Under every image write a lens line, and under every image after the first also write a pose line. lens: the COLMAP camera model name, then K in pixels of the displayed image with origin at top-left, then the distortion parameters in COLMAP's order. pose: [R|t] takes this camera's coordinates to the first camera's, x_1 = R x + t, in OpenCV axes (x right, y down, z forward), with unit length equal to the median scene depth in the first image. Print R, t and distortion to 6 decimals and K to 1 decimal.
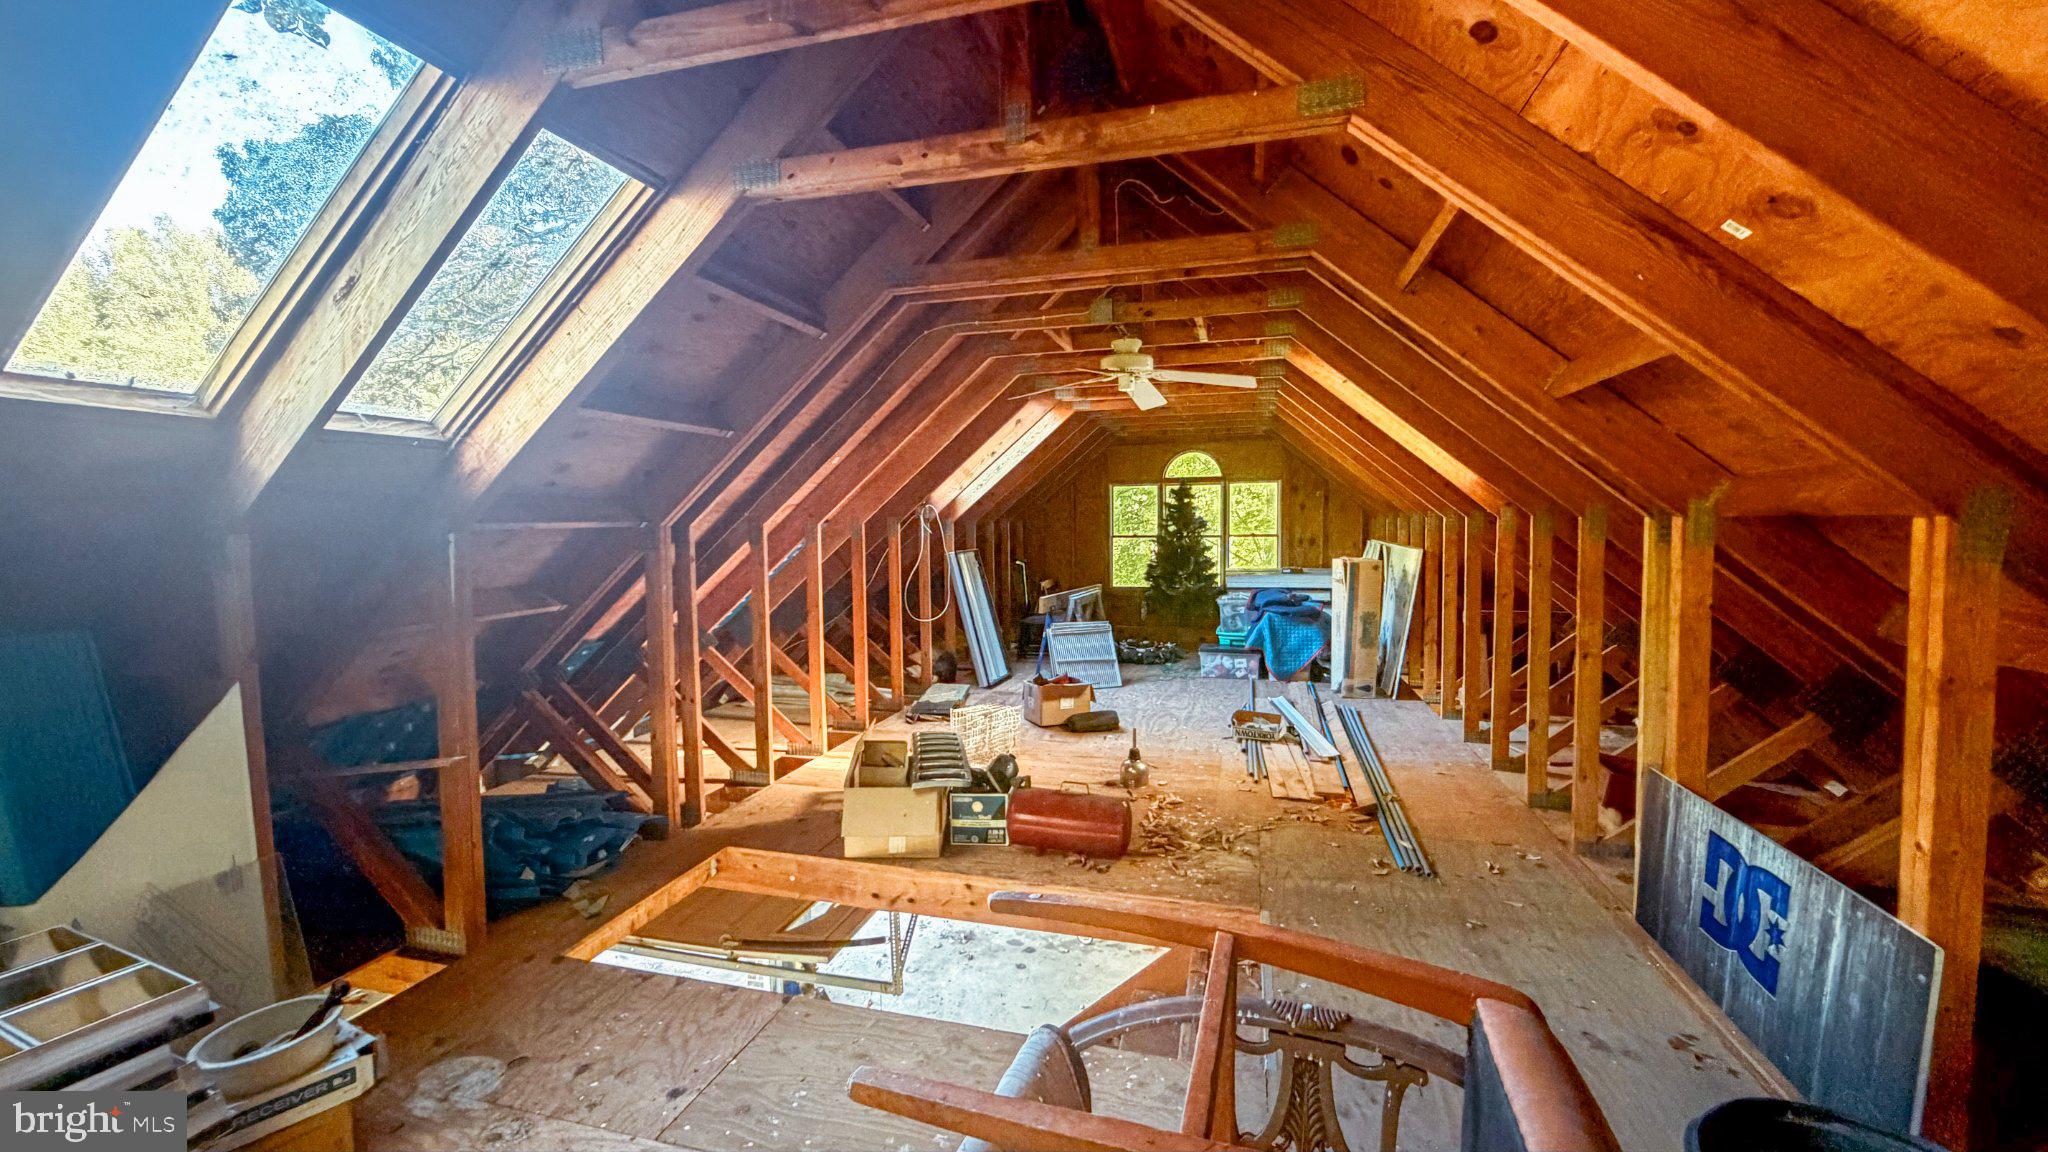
lens RADIAL K [[815.5, 0, 1022.5], [0, 815.5, 573.4], [0, 0, 1]] dist [-0.000814, 0.000106]
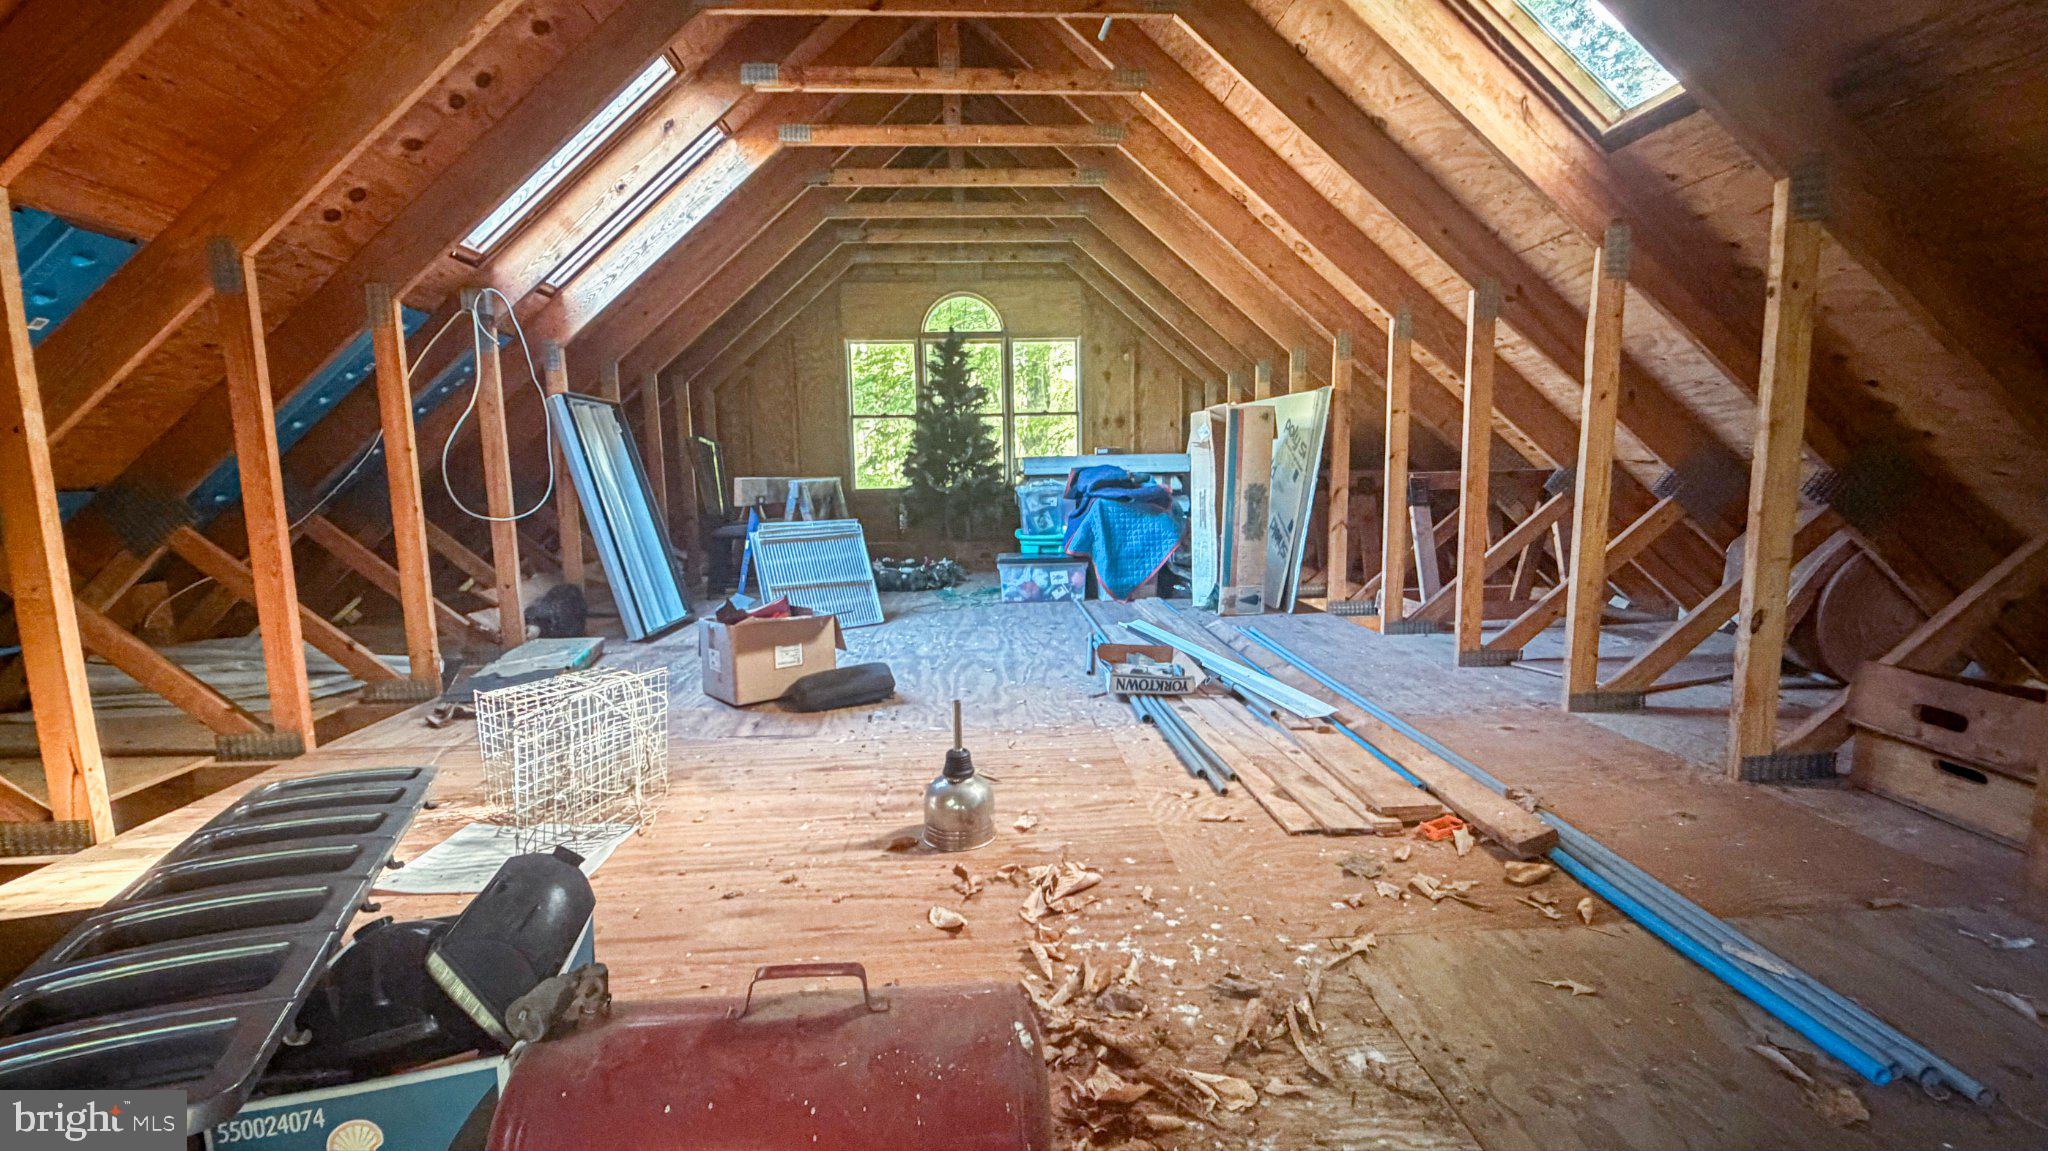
lens RADIAL K [[815.5, 0, 1022.5], [0, 815.5, 573.4], [0, 0, 1]] dist [-0.000814, 0.000106]
pose [[0.946719, -0.046168, 0.318733, 0.026418], [0.027113, 0.997584, 0.063966, 0.063541], [-0.320916, -0.051916, 0.945684, 0.380463]]
